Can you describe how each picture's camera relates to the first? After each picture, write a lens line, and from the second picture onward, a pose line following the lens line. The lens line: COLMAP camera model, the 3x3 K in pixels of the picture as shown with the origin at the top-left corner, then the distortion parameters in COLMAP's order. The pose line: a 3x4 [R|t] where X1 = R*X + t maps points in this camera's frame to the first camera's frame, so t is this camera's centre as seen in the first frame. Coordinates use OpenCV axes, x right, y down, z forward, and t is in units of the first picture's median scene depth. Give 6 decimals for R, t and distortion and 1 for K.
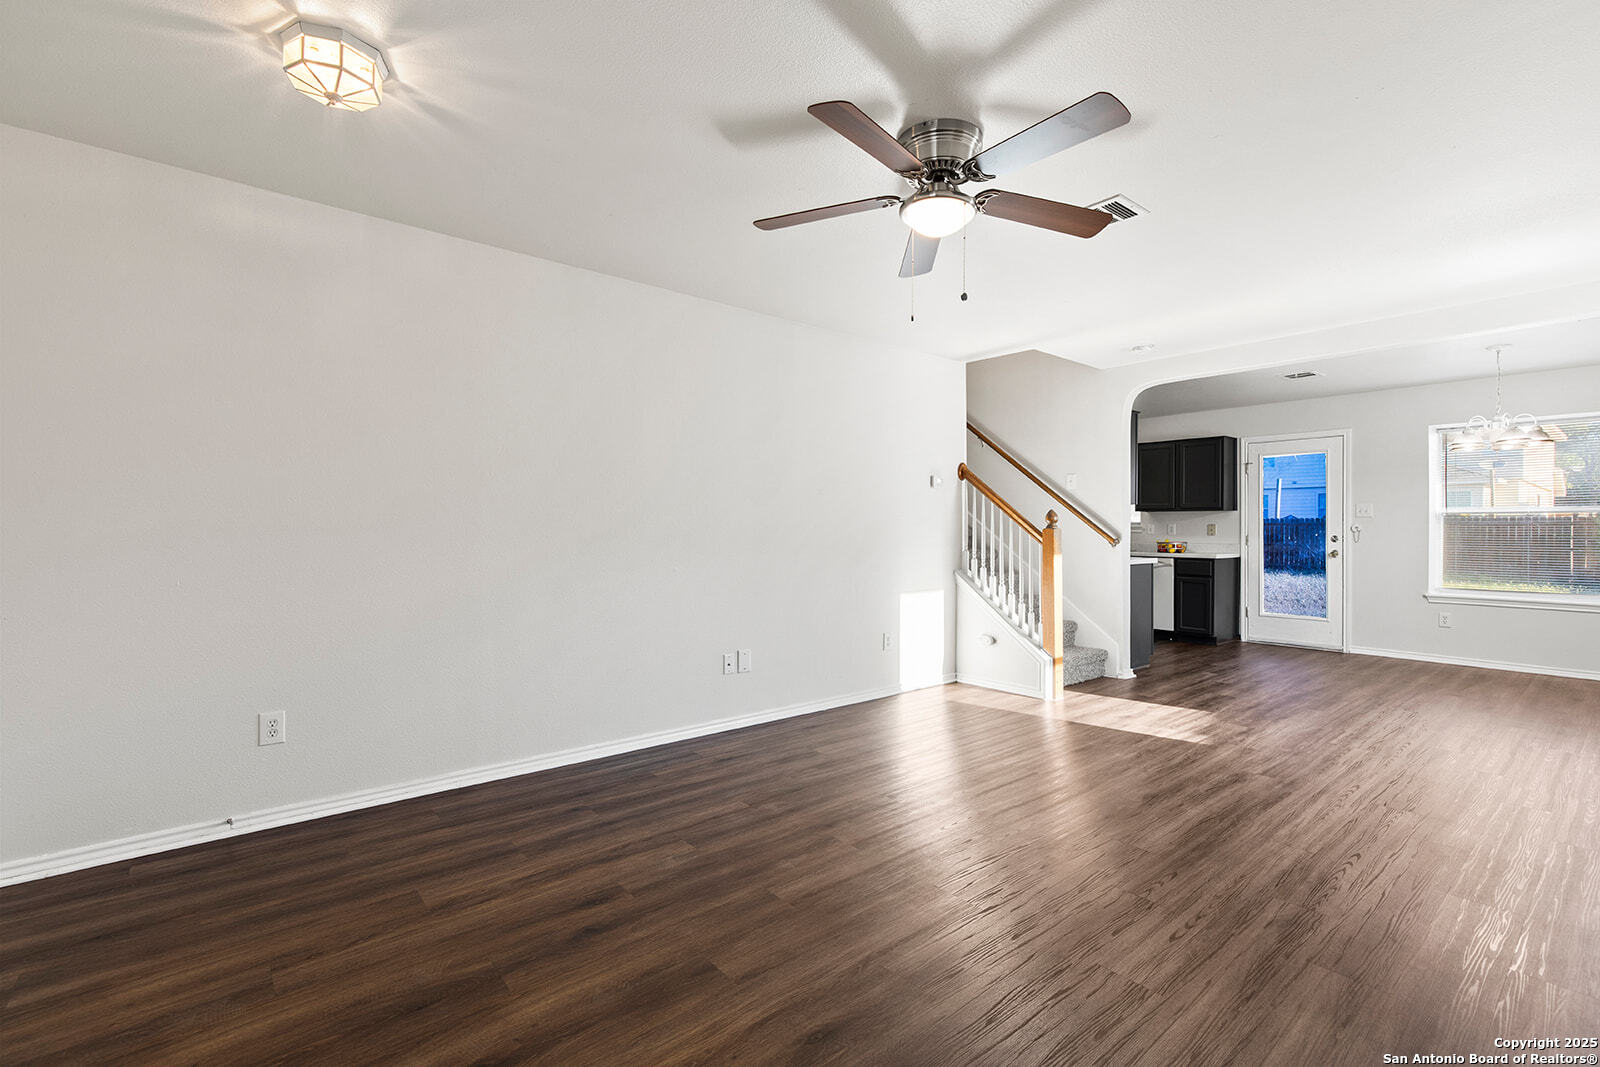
lens RADIAL K [[721.1, 0, 808.1], [0, 721.1, 532.4], [0, 0, 1]] dist [0.008042, -0.001008]
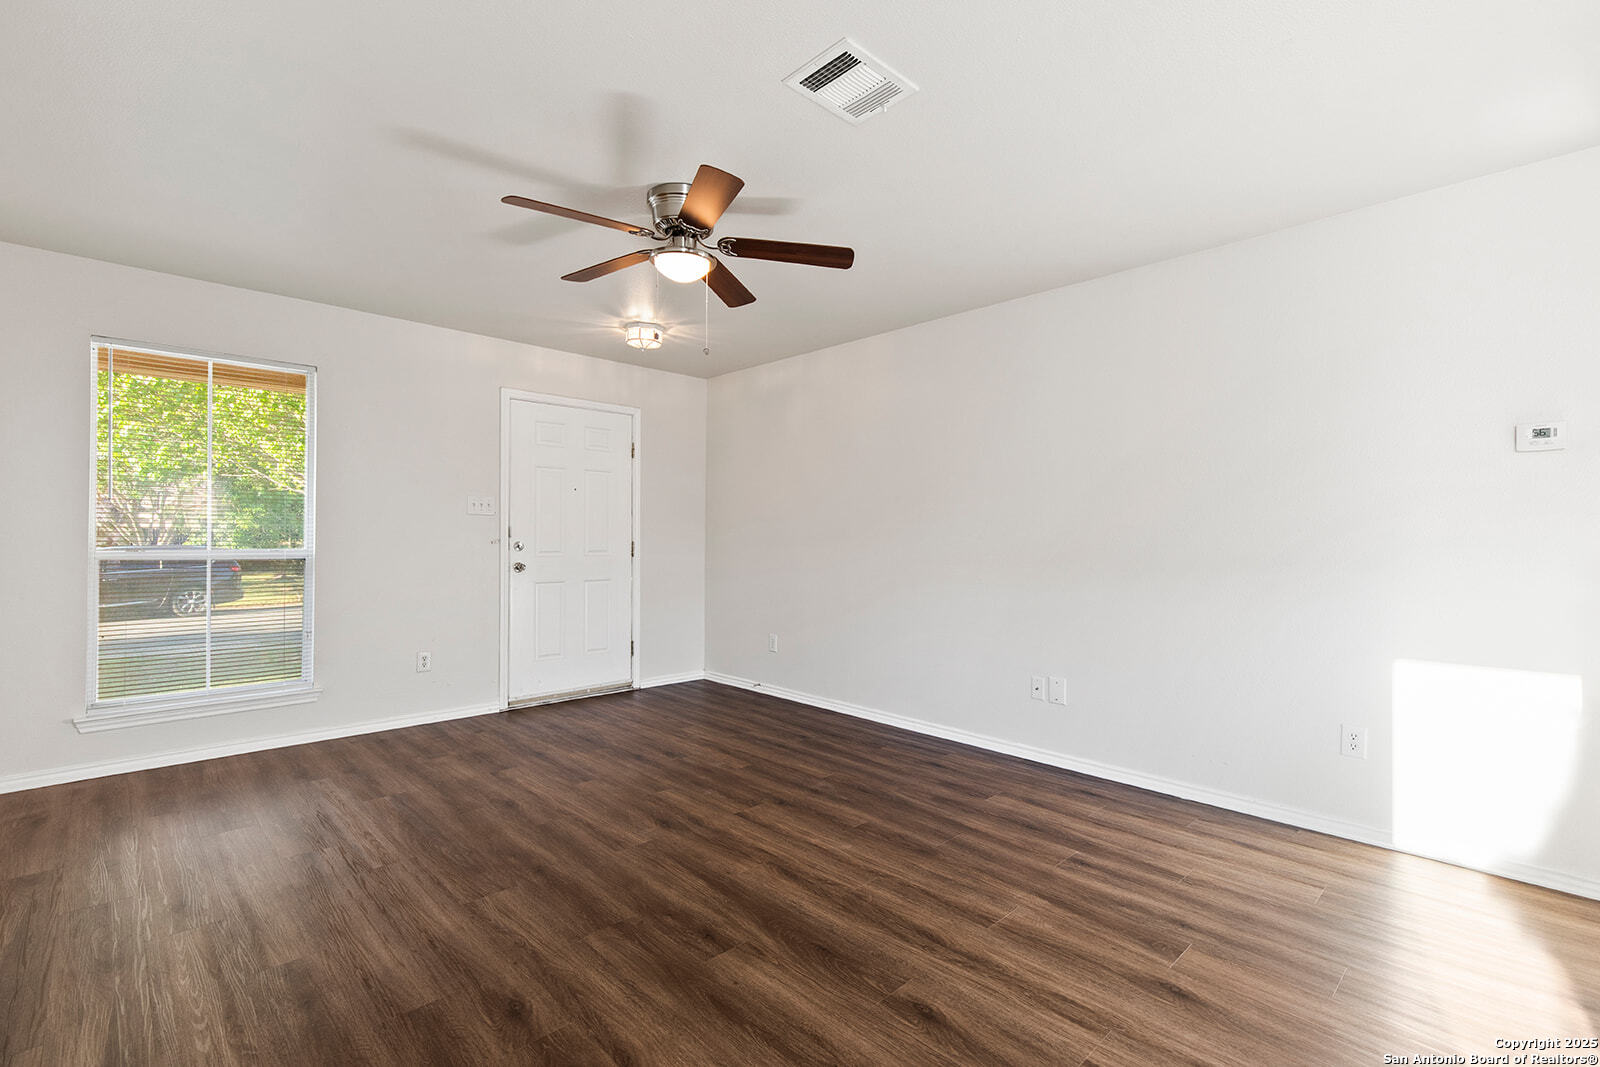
lens RADIAL K [[721.1, 0, 811.7], [0, 721.1, 535.9], [0, 0, 1]] dist [0.008042, -0.001008]
pose [[0.069217, -0.005827, -0.997585, 0.962186], [-0.010804, 0.999920, -0.006590, -0.000005], [0.997543, 0.011234, 0.069149, 0.807967]]
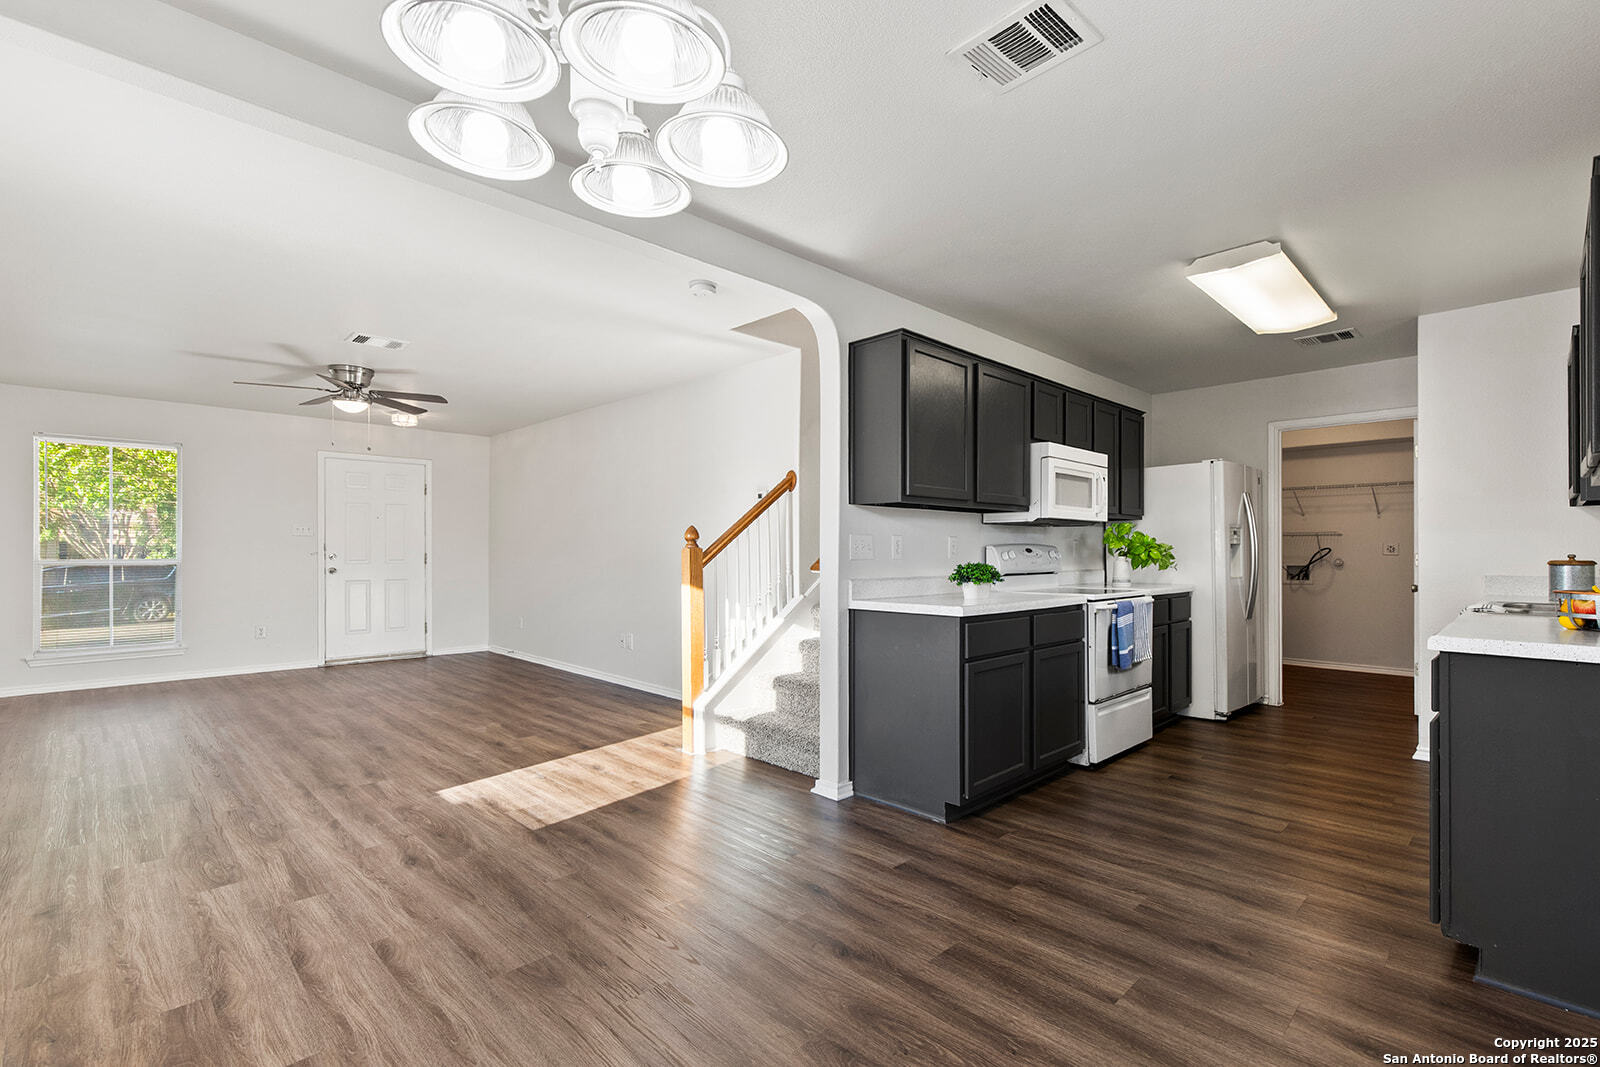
lens RADIAL K [[721.1, 0, 810.5], [0, 721.1, 548.1], [0, 0, 1]] dist [0.008042, -0.001008]
pose [[0.082496, -0.005836, -0.996574, 1.751792], [-0.005237, 0.999967, -0.006289, -0.001548], [0.996578, 0.005738, 0.082463, 1.567604]]
